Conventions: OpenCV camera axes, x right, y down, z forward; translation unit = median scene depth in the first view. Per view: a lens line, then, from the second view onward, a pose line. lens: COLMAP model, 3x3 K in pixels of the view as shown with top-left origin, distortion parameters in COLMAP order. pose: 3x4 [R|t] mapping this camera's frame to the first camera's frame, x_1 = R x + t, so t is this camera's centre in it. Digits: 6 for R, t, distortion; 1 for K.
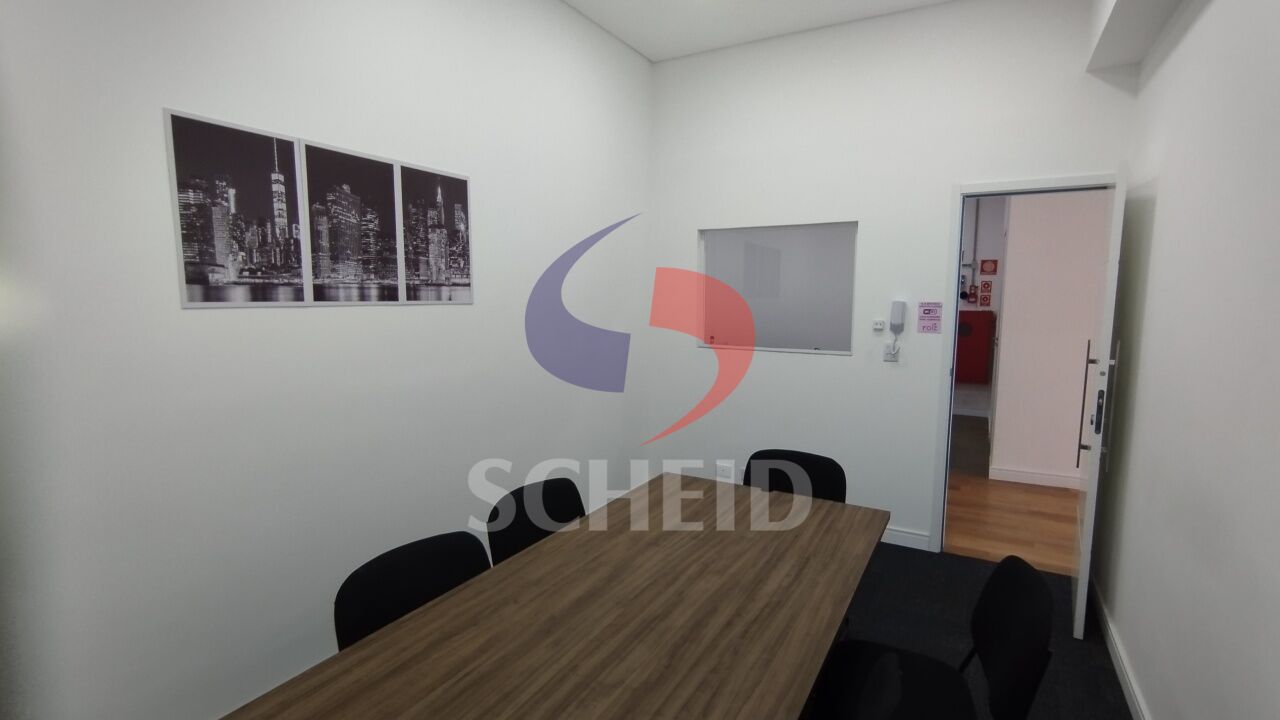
lens RADIAL K [[585.3, 0, 658.6], [0, 585.3, 364.9], [0, 0, 1]] dist [-0.000401, 0.000447]
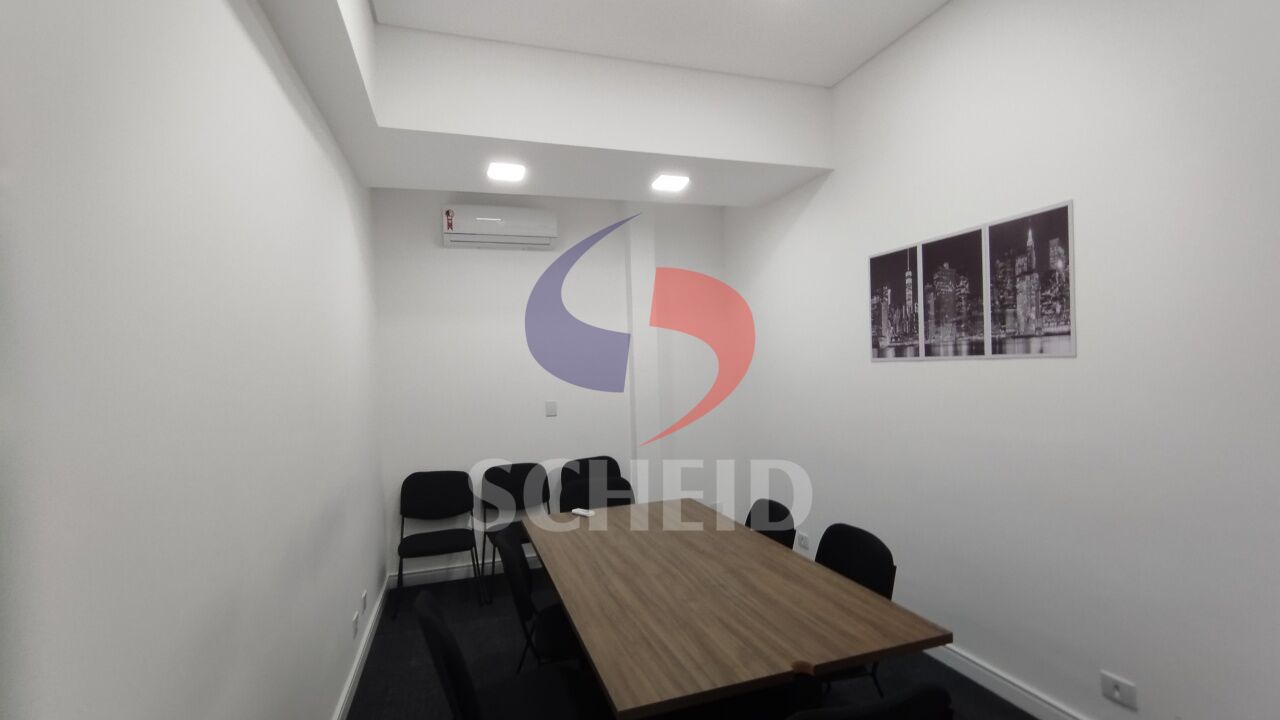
lens RADIAL K [[585.3, 0, 658.6], [0, 585.3, 364.9], [0, 0, 1]] dist [-0.000401, 0.000447]
pose [[-0.656294, 0.010654, -0.754430, 0.765110], [-0.067601, 0.995049, 0.072860, -0.134538], [0.751470, 0.098818, -0.652324, 1.304375]]
